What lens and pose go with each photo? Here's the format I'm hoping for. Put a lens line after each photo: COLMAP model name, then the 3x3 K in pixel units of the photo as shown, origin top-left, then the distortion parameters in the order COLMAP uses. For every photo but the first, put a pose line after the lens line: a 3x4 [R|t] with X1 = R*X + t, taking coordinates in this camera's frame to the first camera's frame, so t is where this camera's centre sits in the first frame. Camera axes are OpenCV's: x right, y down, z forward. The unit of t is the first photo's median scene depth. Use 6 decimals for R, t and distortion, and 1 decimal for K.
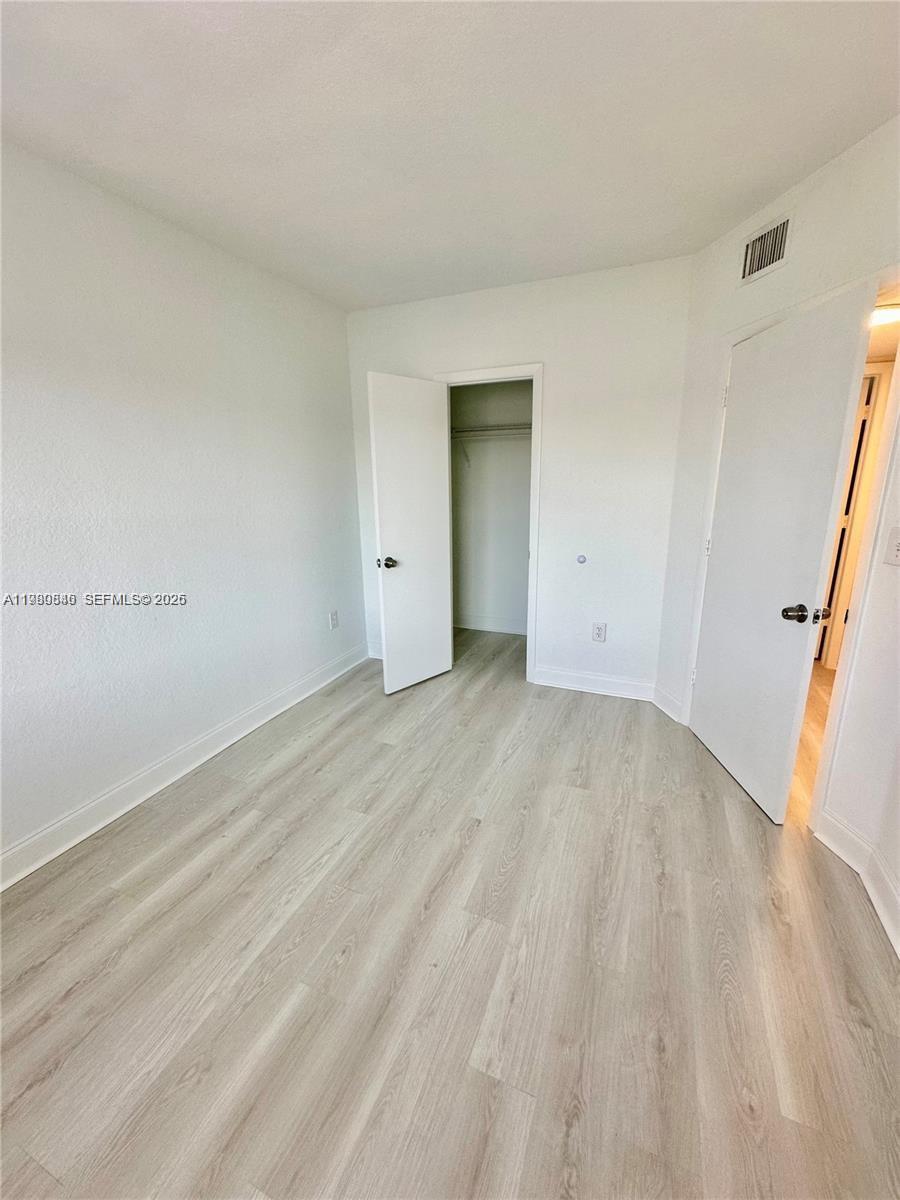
lens RADIAL K [[479.4, 0, 454.9], [0, 479.4, 604.9], [0, 0, 1]] dist [-0.004219, 0.001274]
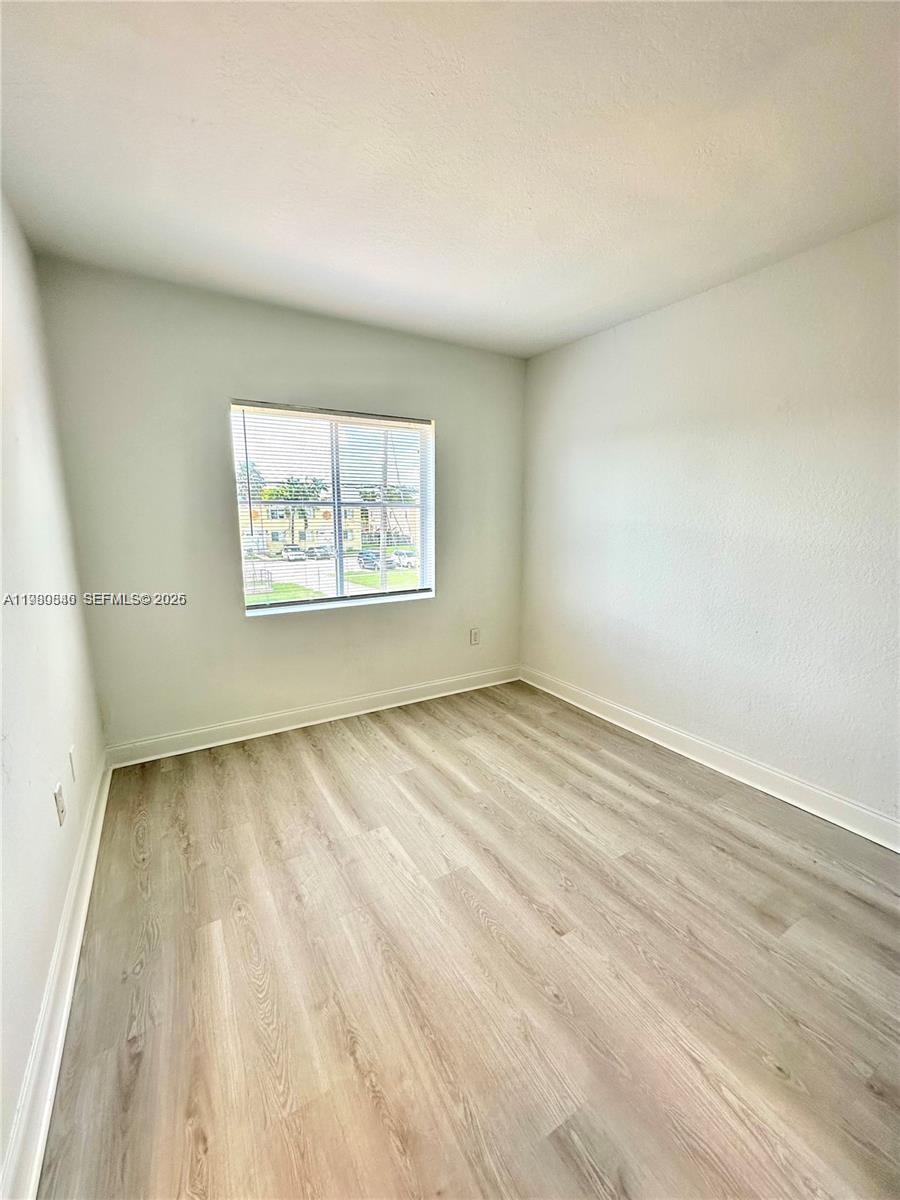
lens RADIAL K [[479.4, 0, 454.5], [0, 479.4, 601.1], [0, 0, 1]] dist [-0.004219, 0.001274]
pose [[-0.586520, 0.158242, -0.794326, 0.766957], [-0.206385, 0.919154, 0.335501, -0.313976], [0.783199, 0.360715, -0.506443, 1.175995]]
